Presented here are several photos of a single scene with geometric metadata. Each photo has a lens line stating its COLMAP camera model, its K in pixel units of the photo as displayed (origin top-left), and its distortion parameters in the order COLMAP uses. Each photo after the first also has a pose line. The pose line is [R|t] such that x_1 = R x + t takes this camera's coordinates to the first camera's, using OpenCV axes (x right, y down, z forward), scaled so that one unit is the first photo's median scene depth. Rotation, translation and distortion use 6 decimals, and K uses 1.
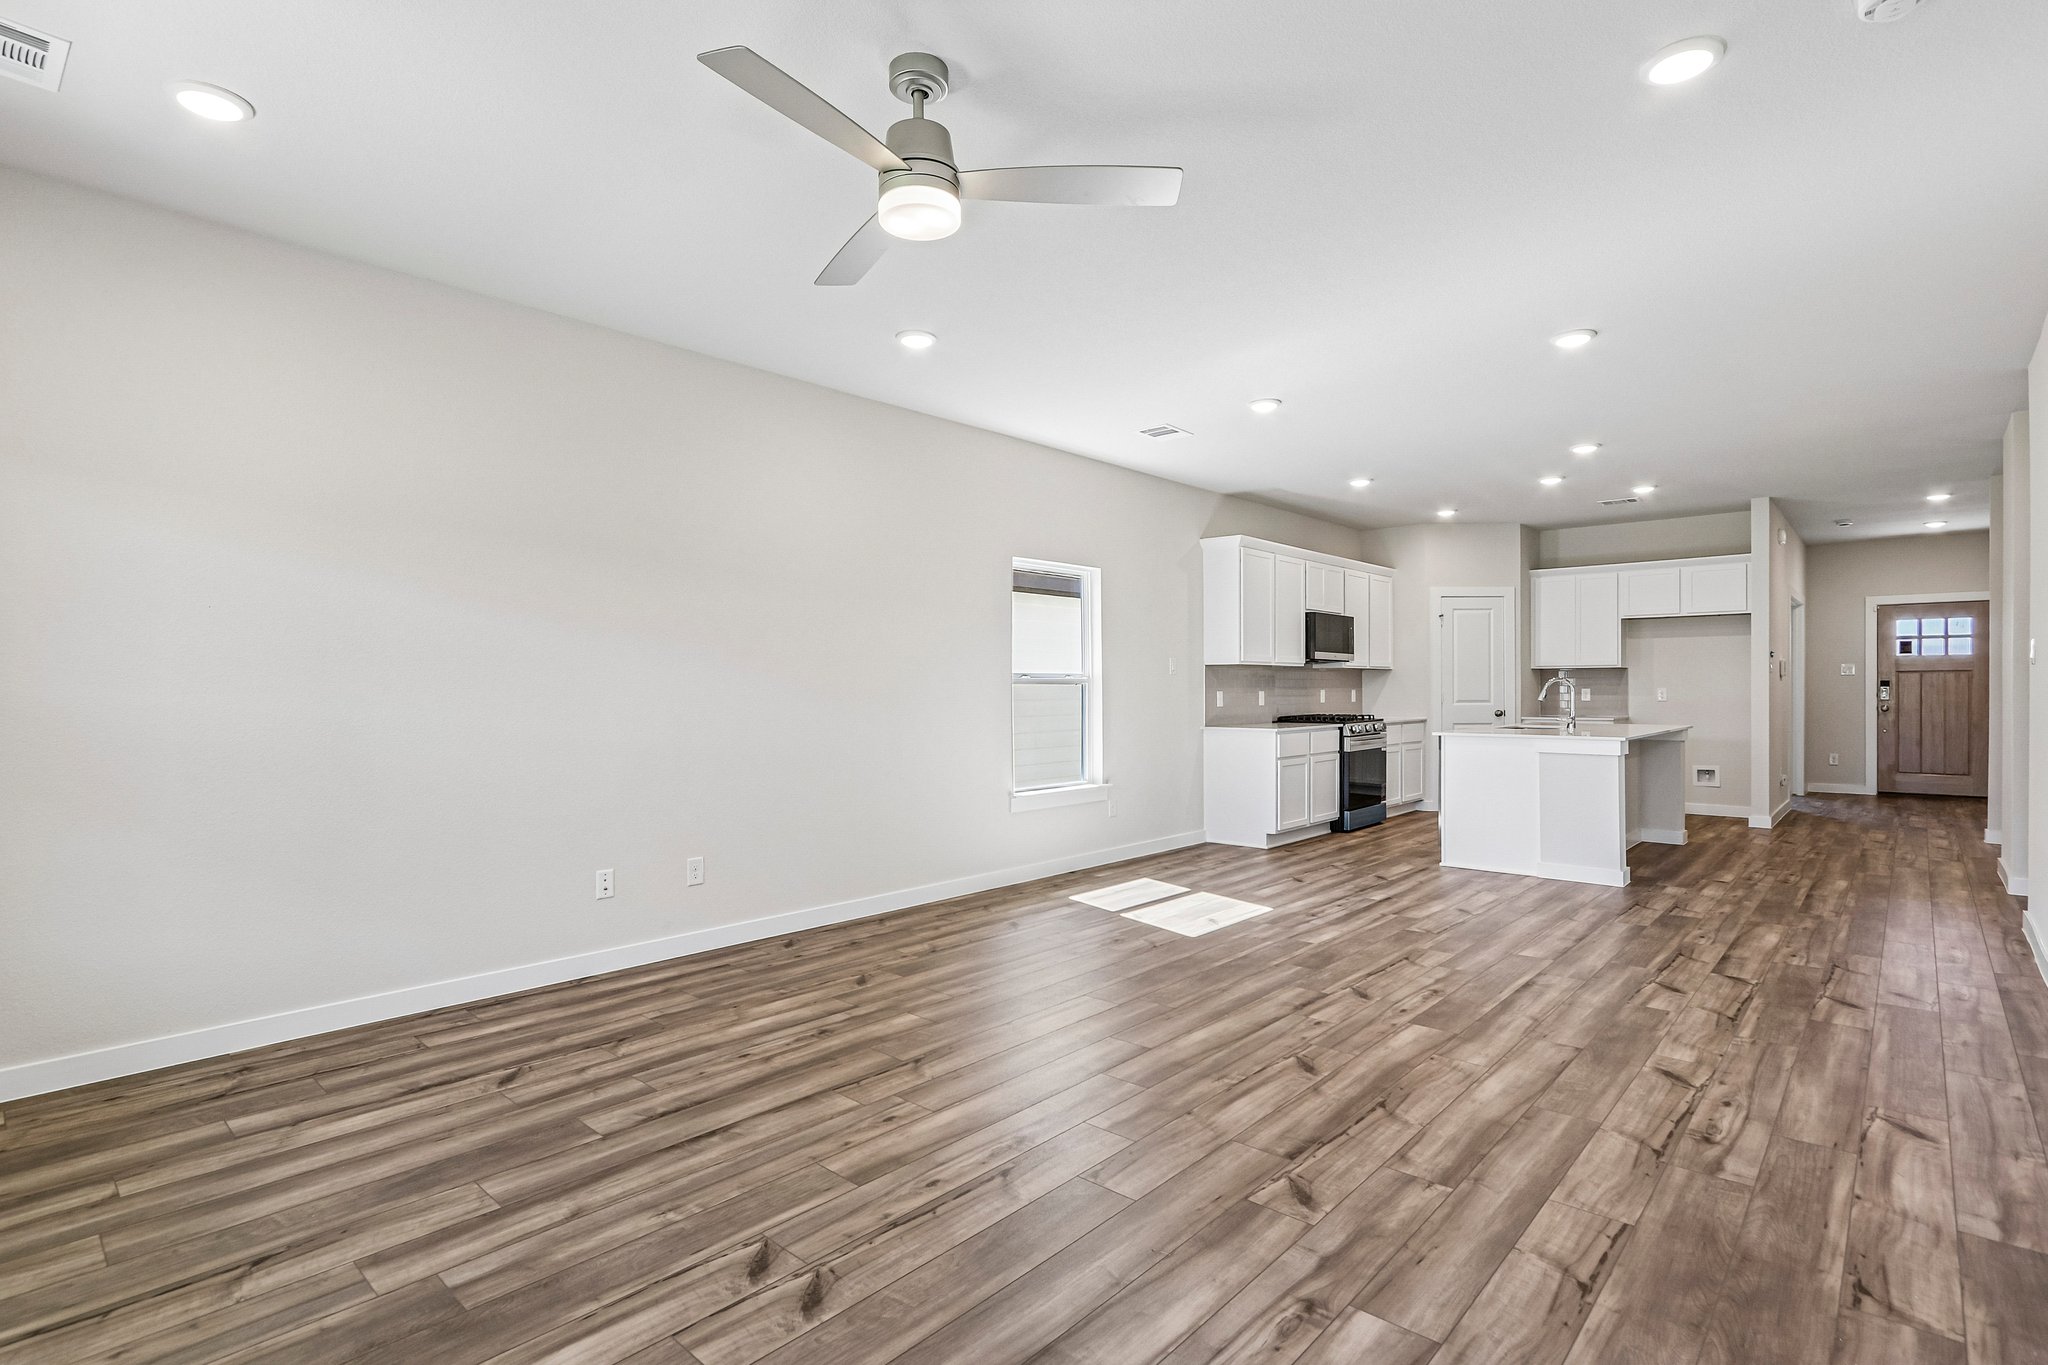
lens RADIAL K [[984.0, 0, 1045.3], [0, 984.0, 689.6], [0, 0, 1]] dist [-0.016006, 0.002502]
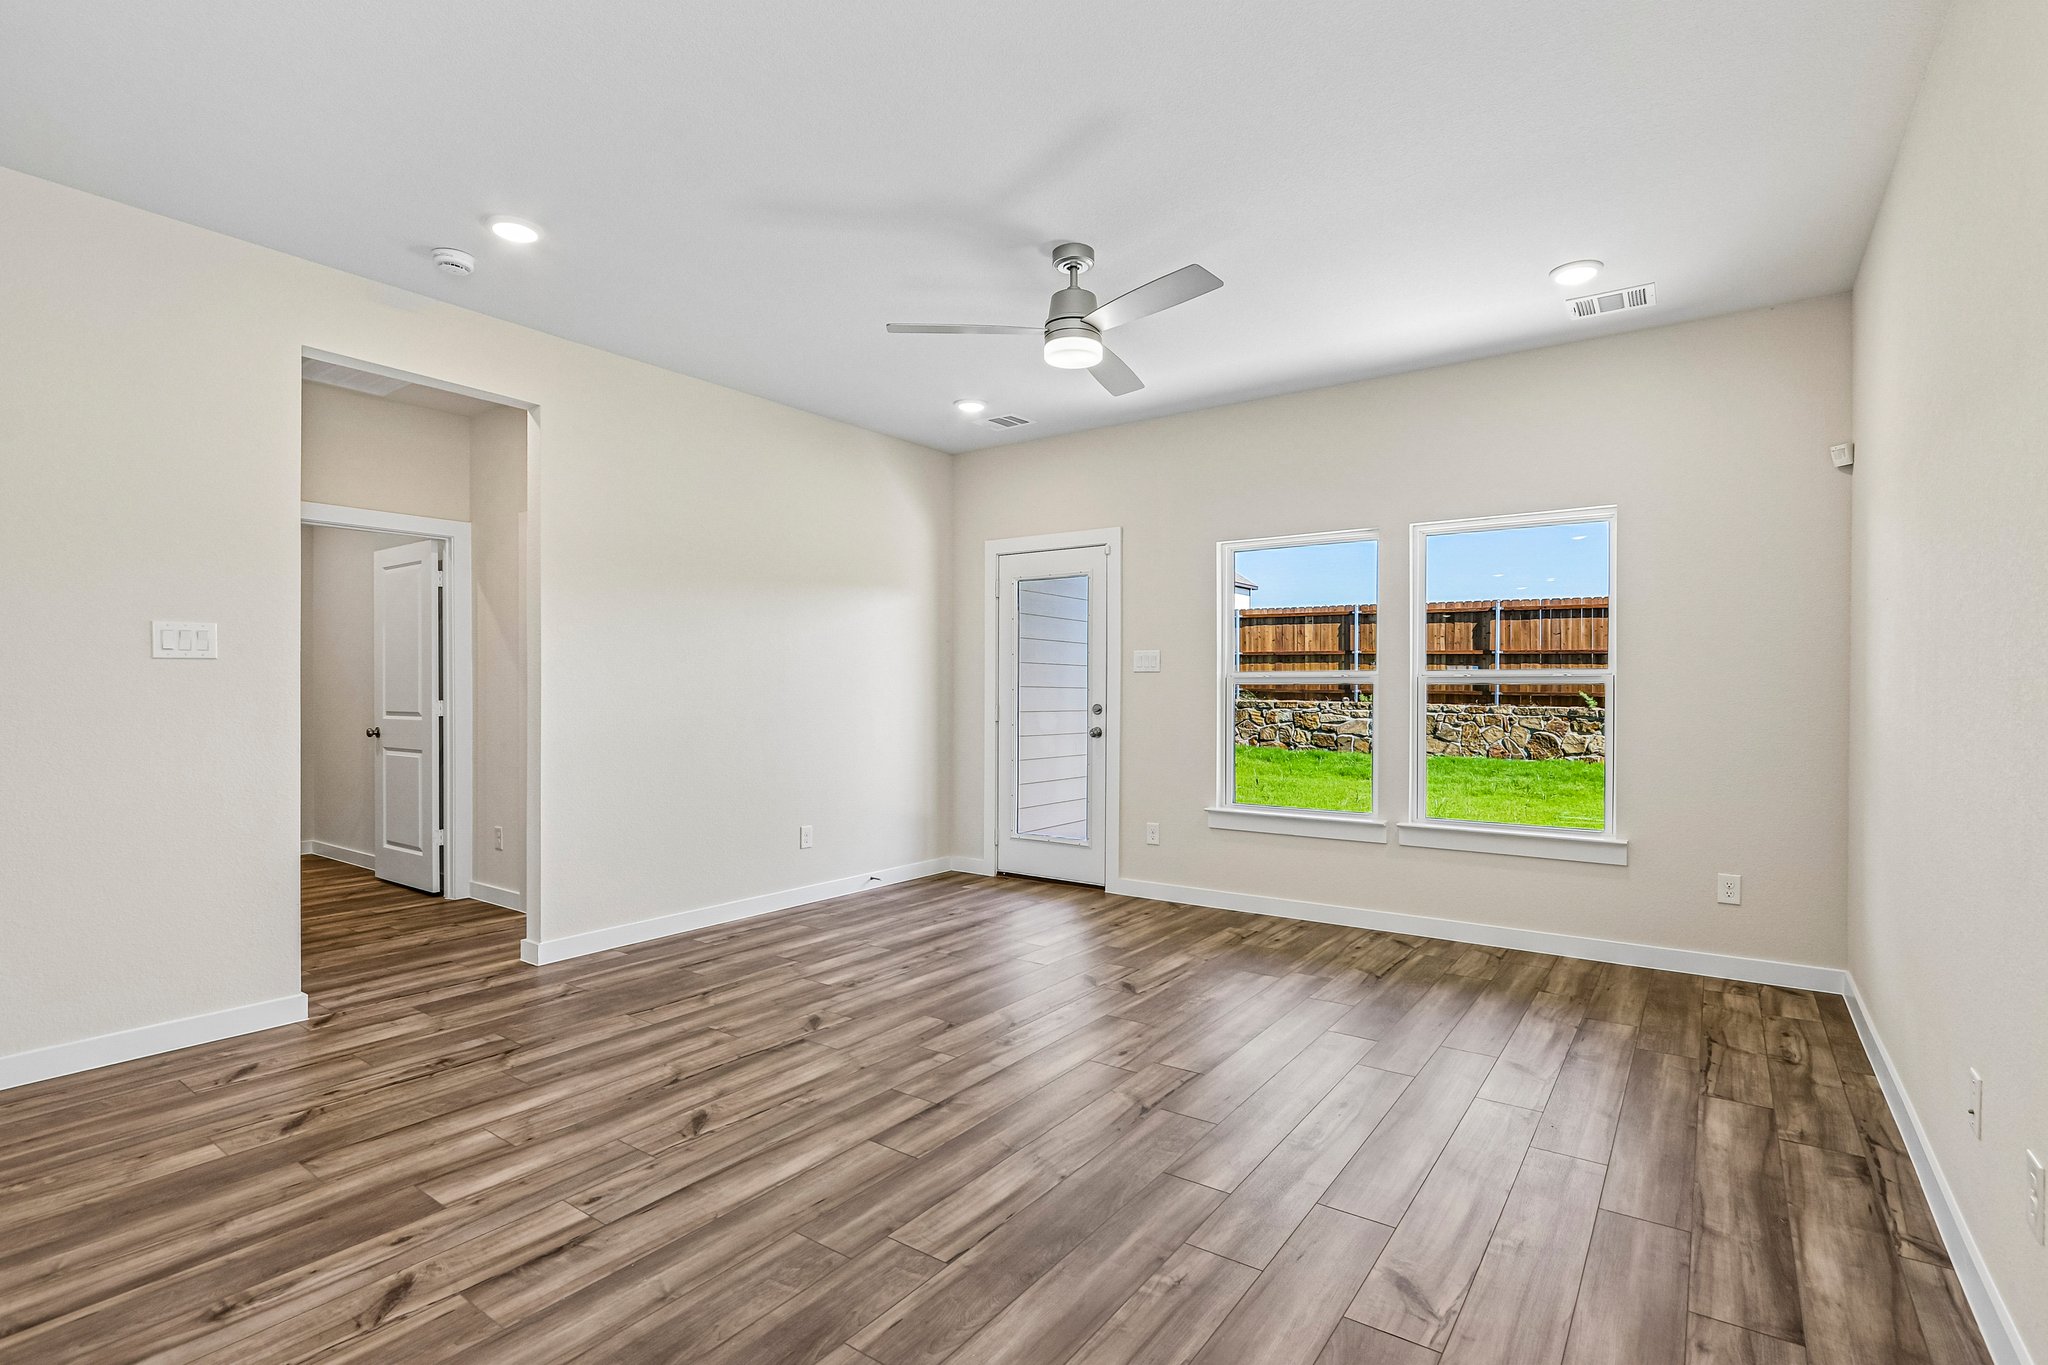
lens RADIAL K [[984.0, 0, 1029.2], [0, 984.0, 683.5], [0, 0, 1]] dist [-0.016006, 0.002502]
pose [[-0.995288, 0.002230, -0.096940, 0.053661], [0.002801, 0.999980, -0.005757, 0.000737], [0.096925, -0.006002, -0.995274, 1.762847]]
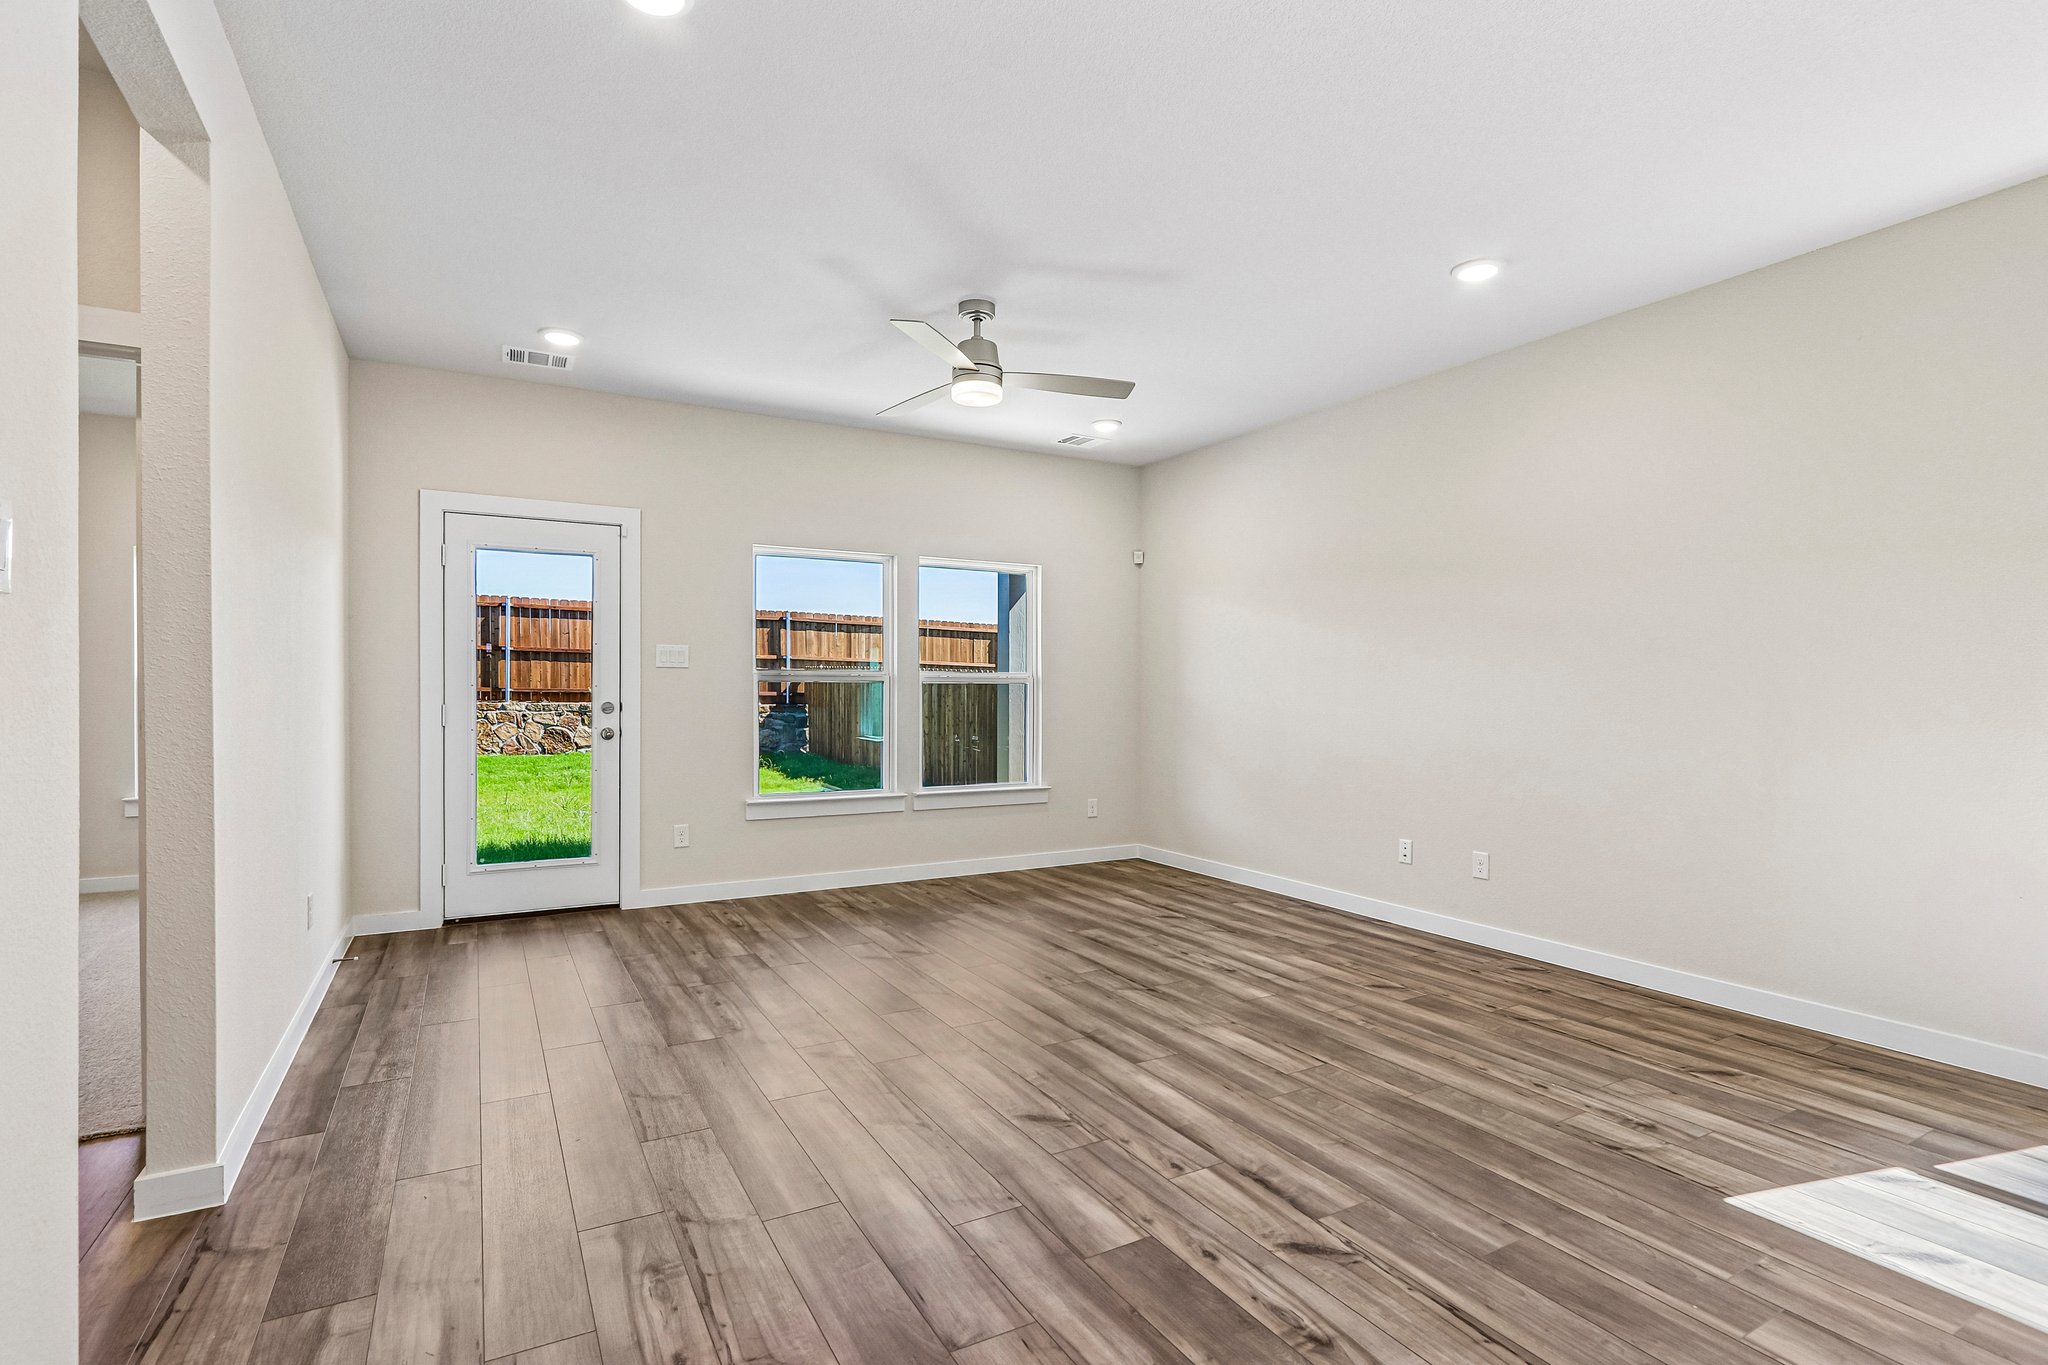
lens RADIAL K [[984.0, 0, 1041.1], [0, 984.0, 691.2], [0, 0, 1]] dist [-0.016006, 0.002502]
pose [[-0.313270, 0.003878, -0.949656, 1.017335], [-0.003630, 0.999979, 0.005281, -0.001139], [0.949657, 0.005102, -0.313249, 1.182484]]
